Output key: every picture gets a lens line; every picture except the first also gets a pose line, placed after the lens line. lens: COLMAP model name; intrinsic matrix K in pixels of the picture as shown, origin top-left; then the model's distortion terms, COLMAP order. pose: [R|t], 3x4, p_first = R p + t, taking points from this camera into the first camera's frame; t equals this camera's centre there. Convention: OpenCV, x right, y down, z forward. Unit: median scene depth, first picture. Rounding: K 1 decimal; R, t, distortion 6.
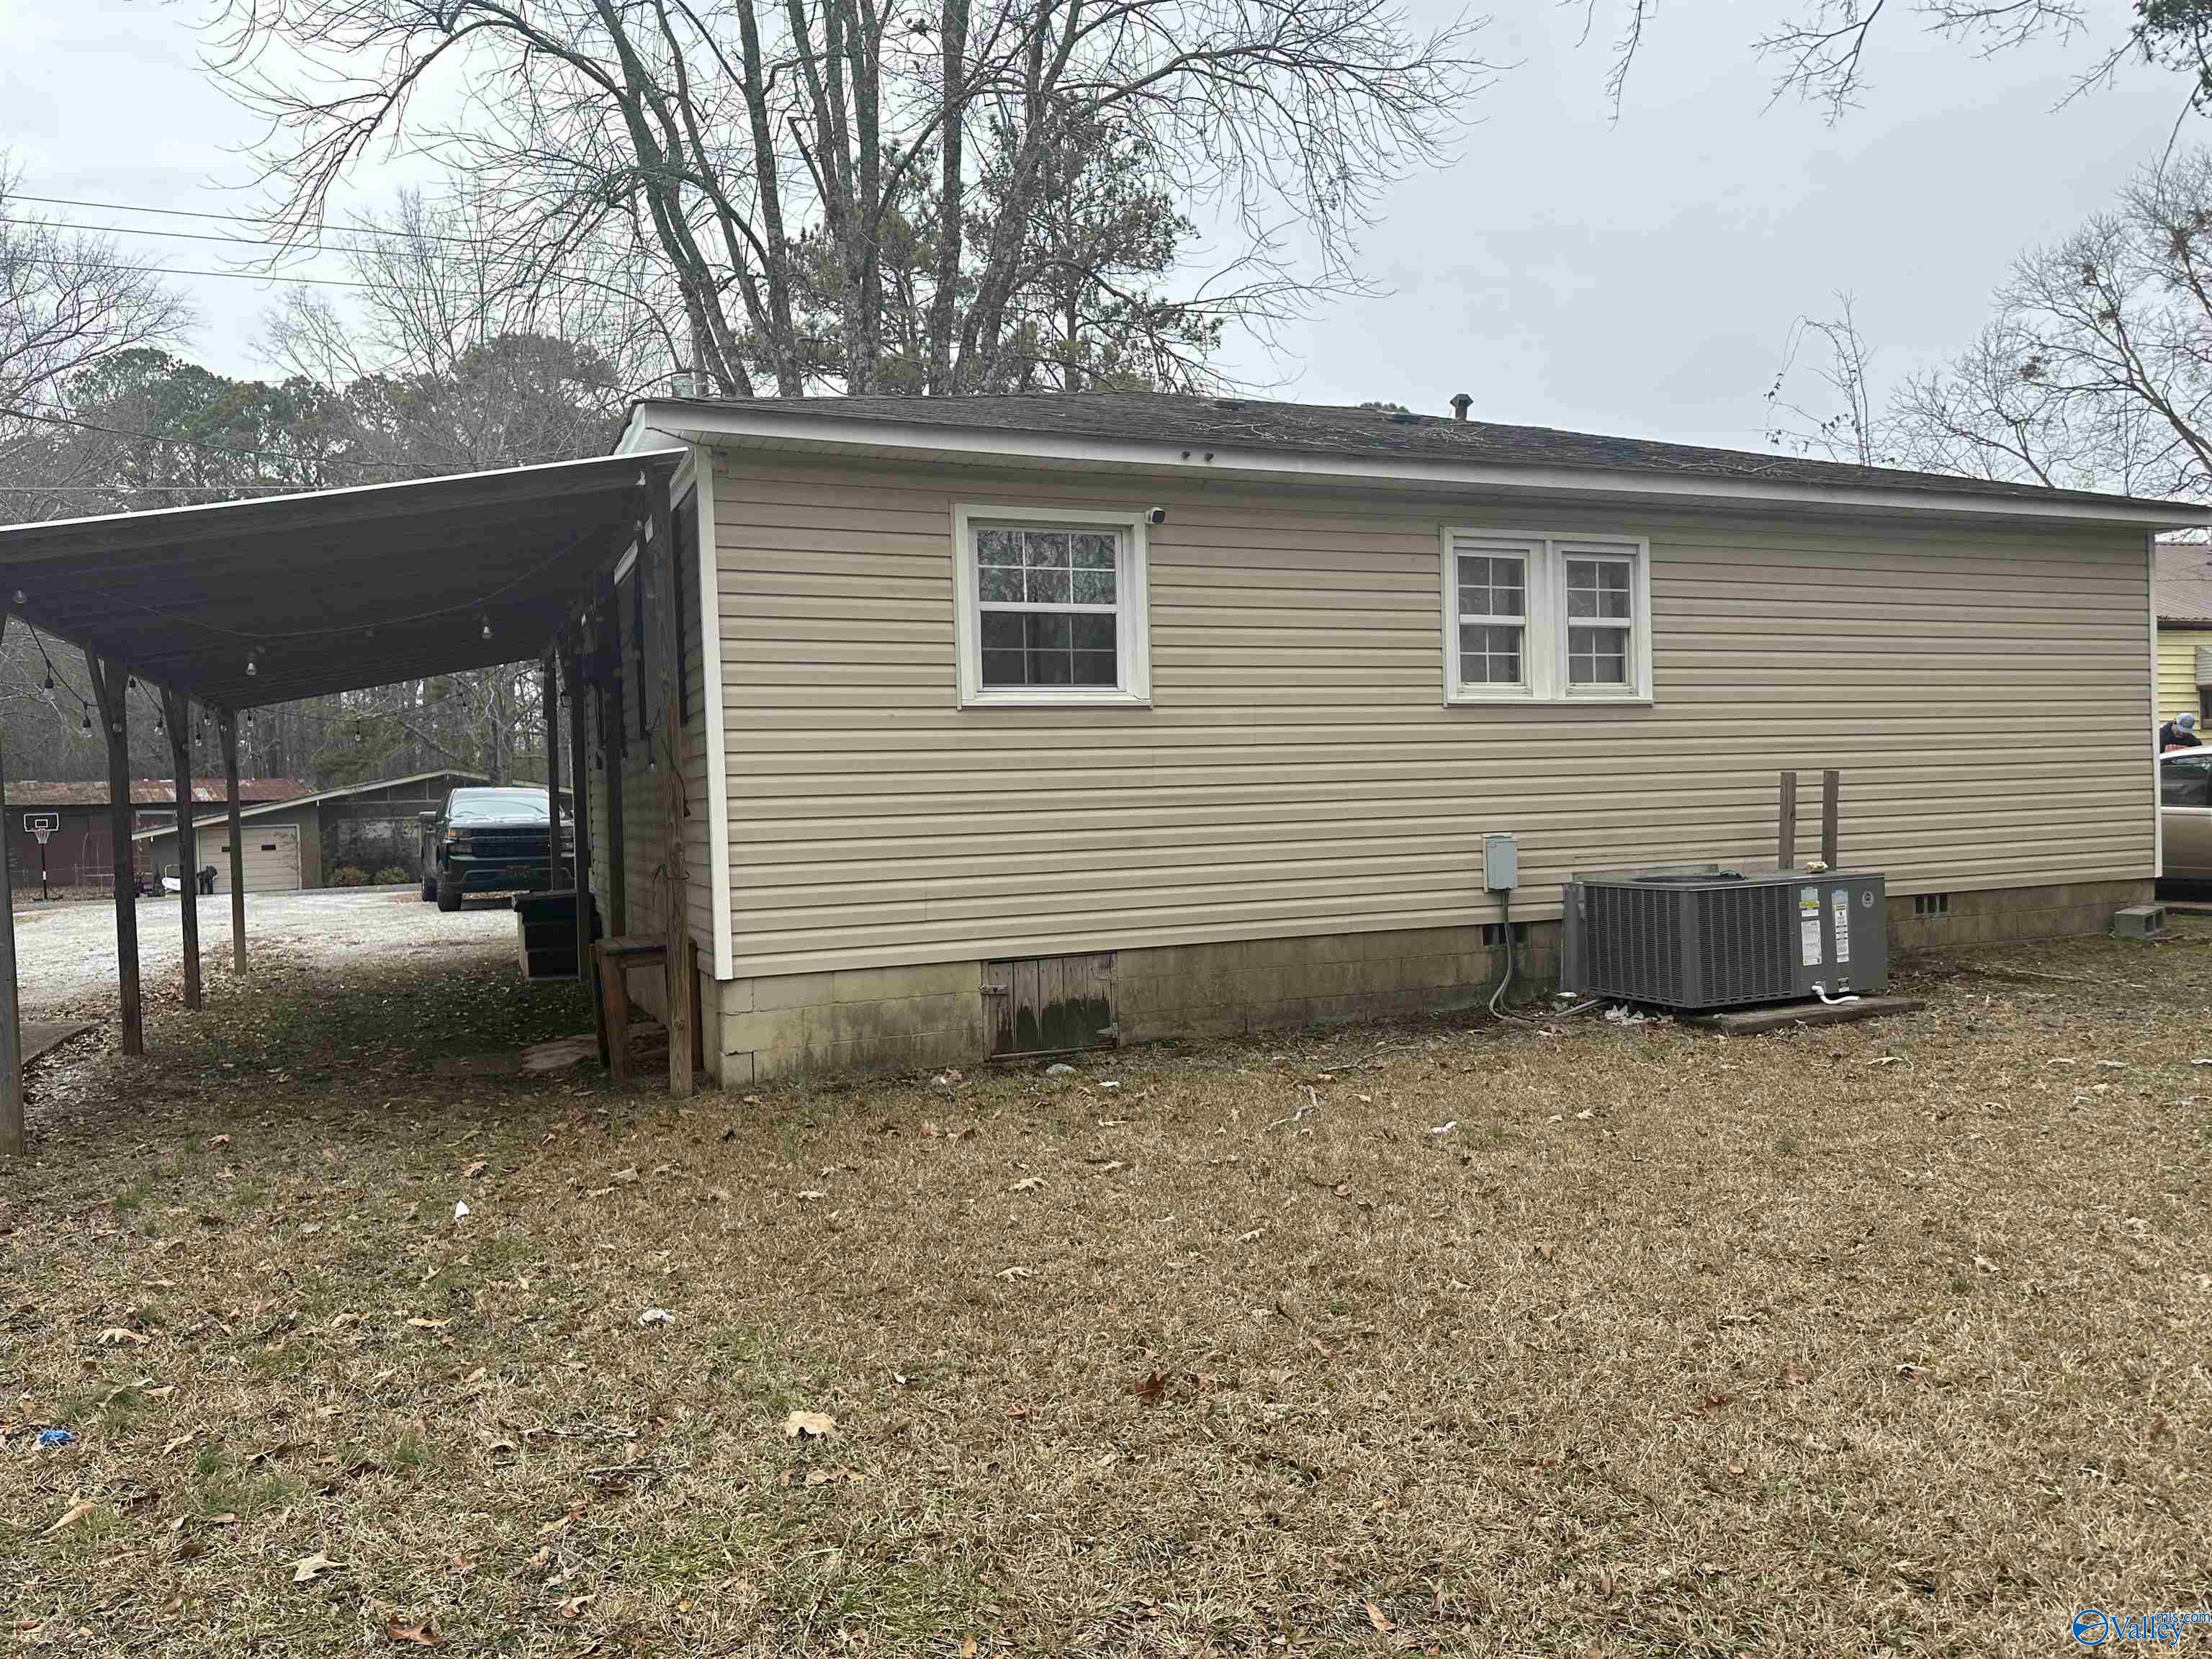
lens RADIAL K [[1546.5, 0, 1174.5], [0, 1546.5, 816.8], [0, 0, 1]] dist [0.065406, -0.087257]
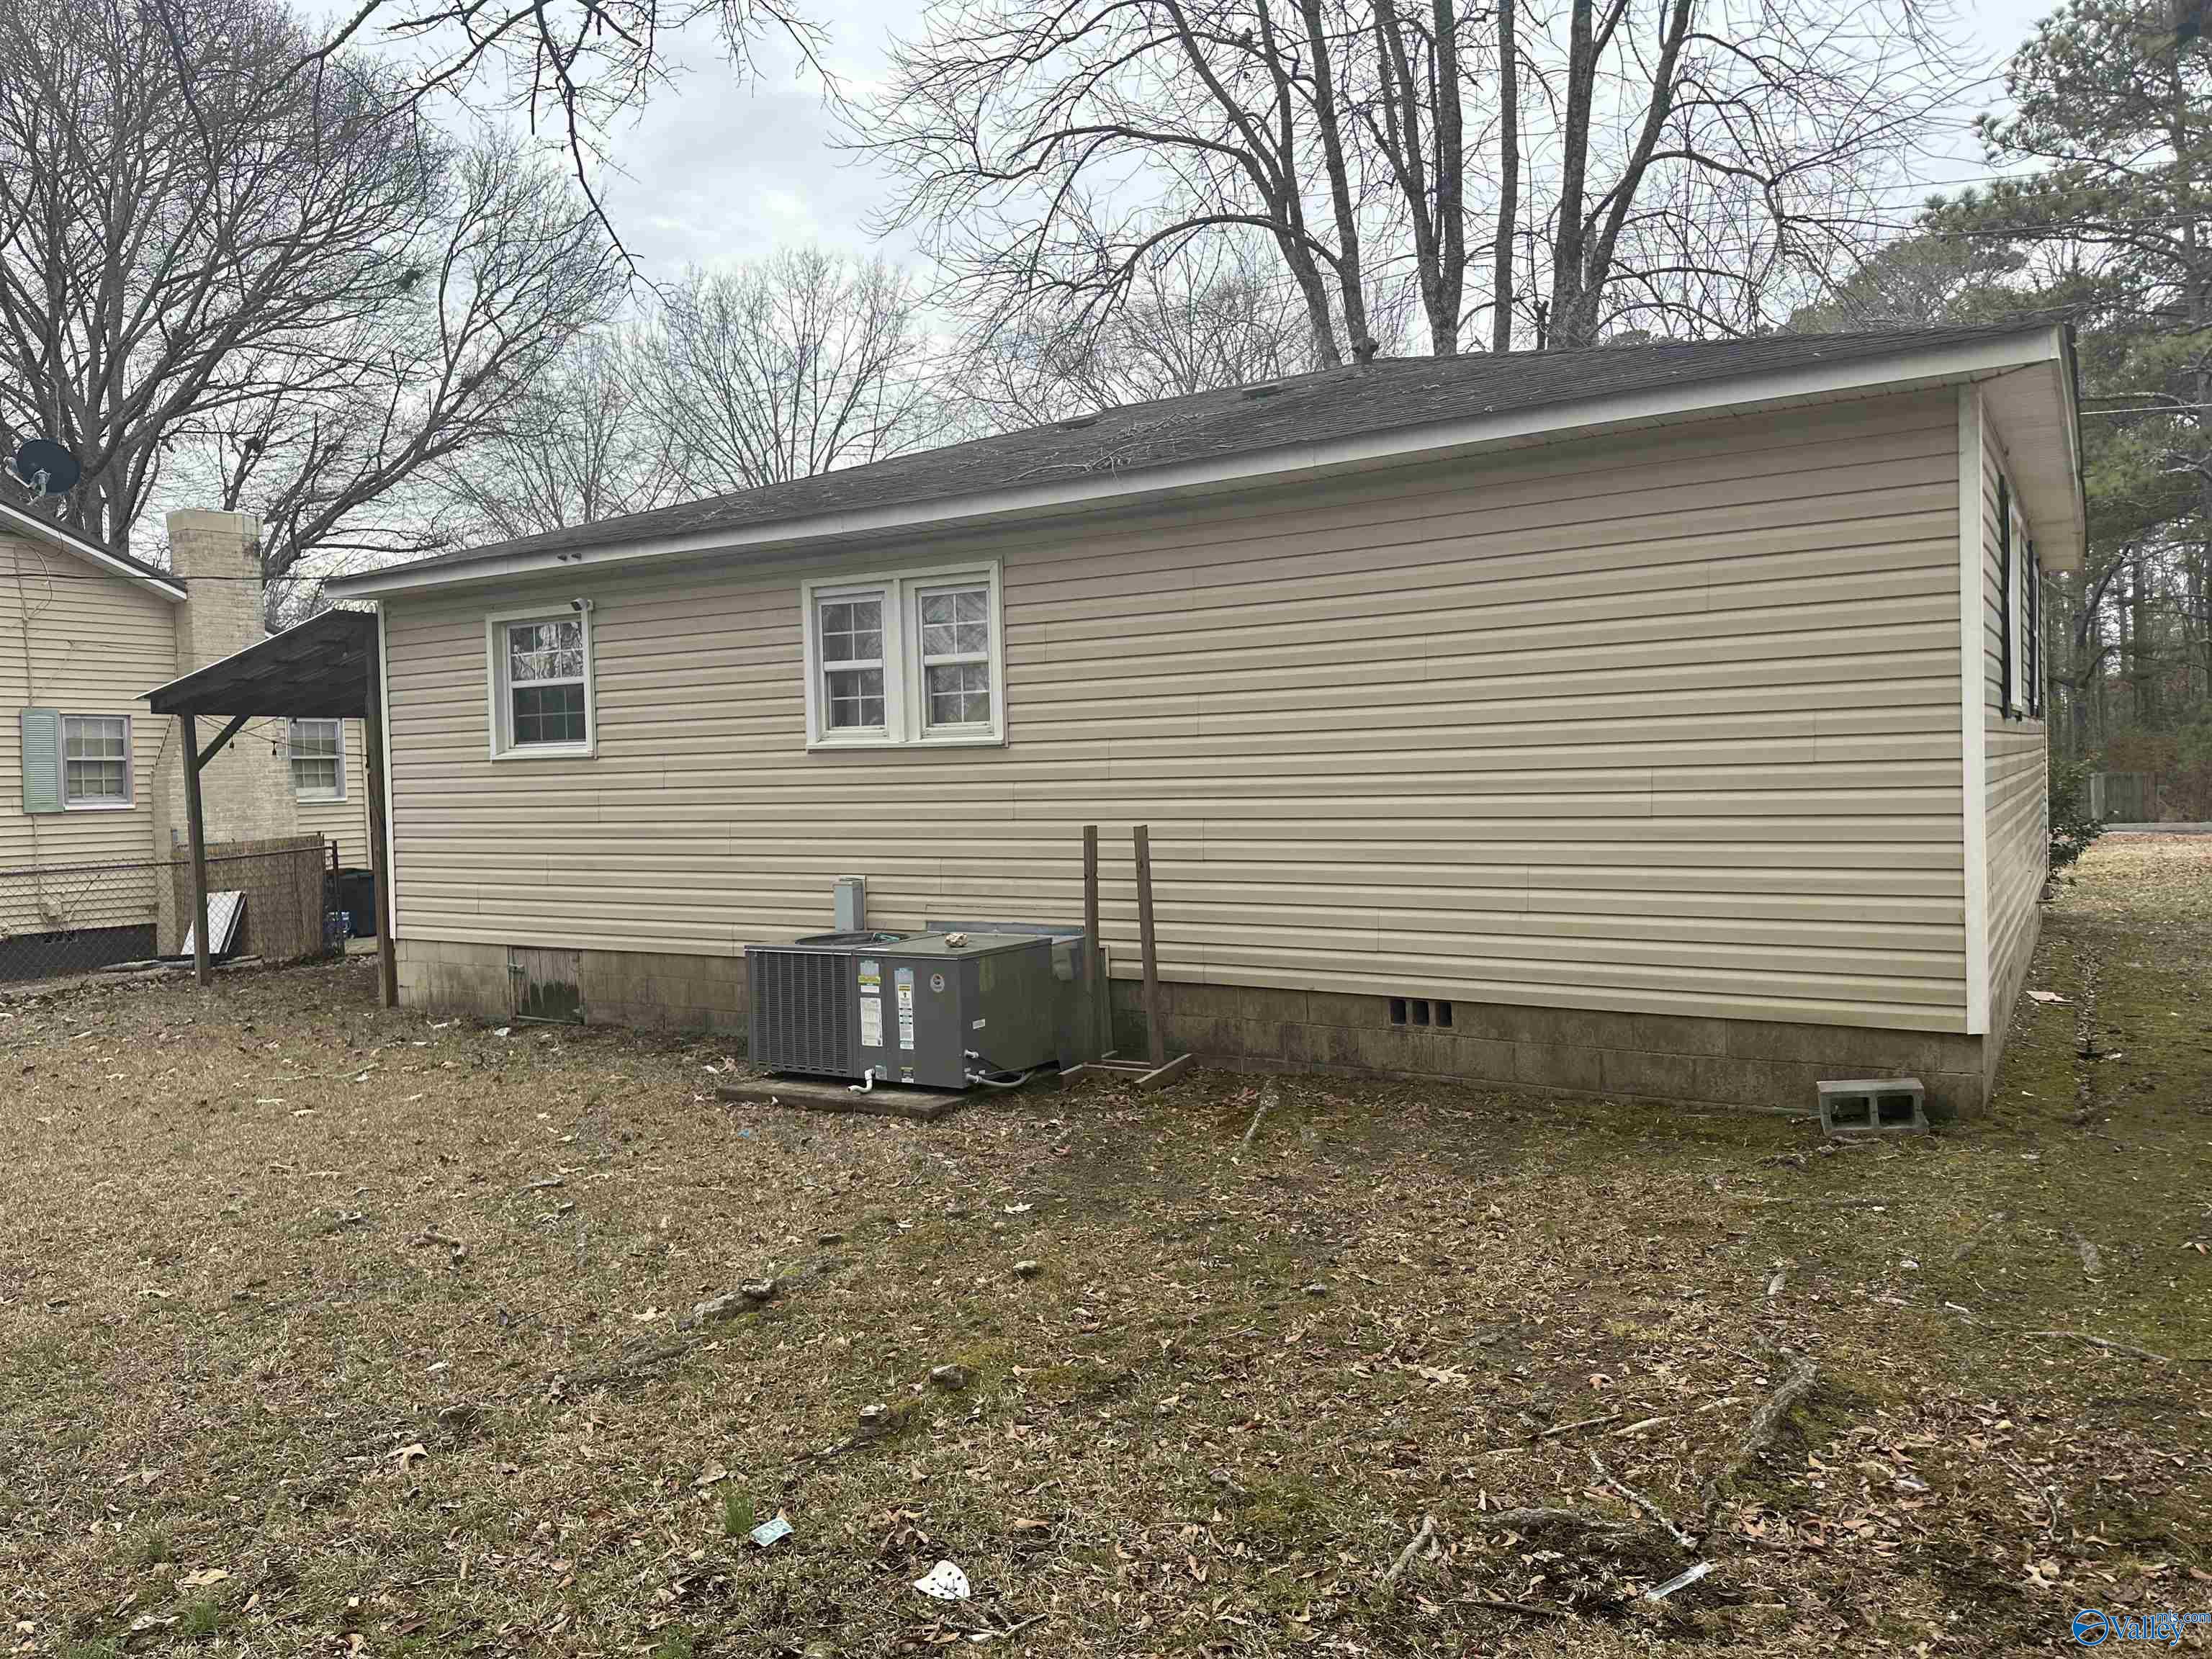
lens RADIAL K [[1546.5, 0, 1171.9], [0, 1546.5, 800.2], [0, 0, 1]] dist [0.065406, -0.087257]
pose [[0.591094, 0.028302, -0.806106, 1.250336], [-0.014690, 0.999596, 0.024324, -0.072589], [0.806469, -0.002536, 0.591271, 0.622531]]
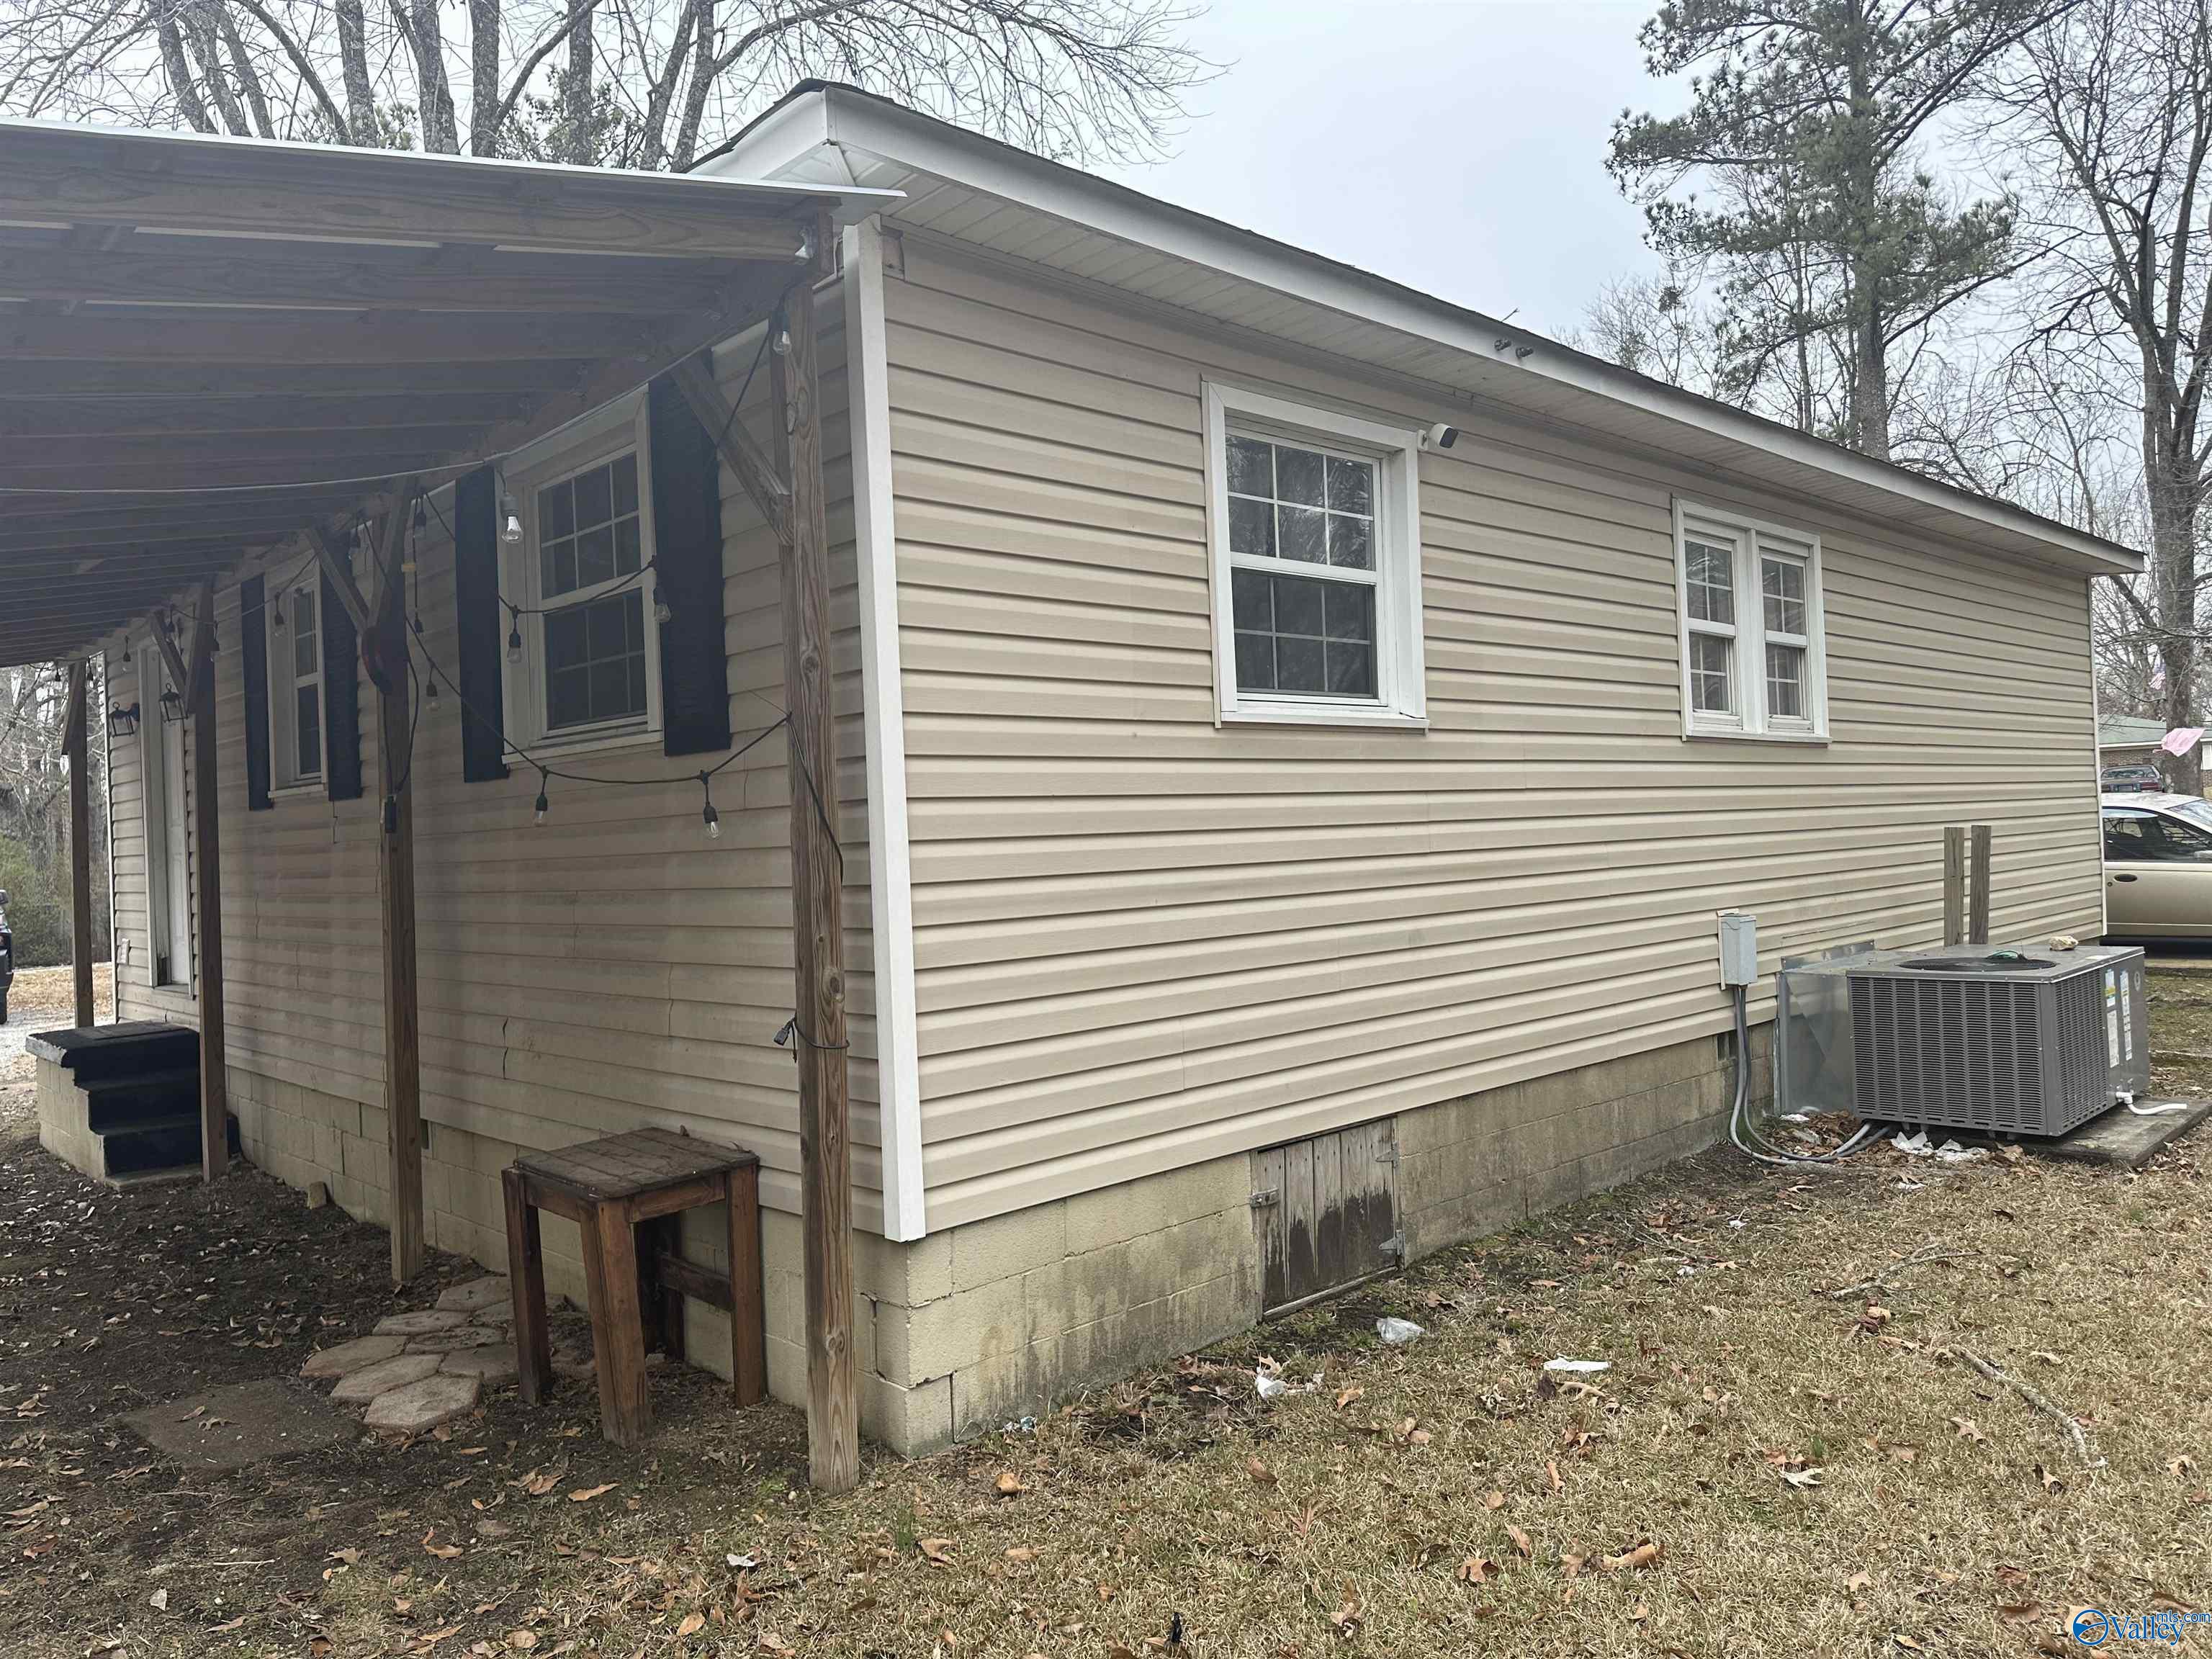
lens RADIAL K [[1546.5, 0, 1142.4], [0, 1546.5, 807.3], [0, 0, 1]] dist [0.065406, -0.087257]
pose [[0.934922, -0.003500, 0.354837, -0.352868], [0.021449, 0.998680, -0.046664, -0.010858], [-0.354206, 0.051238, 0.933763, 0.429266]]
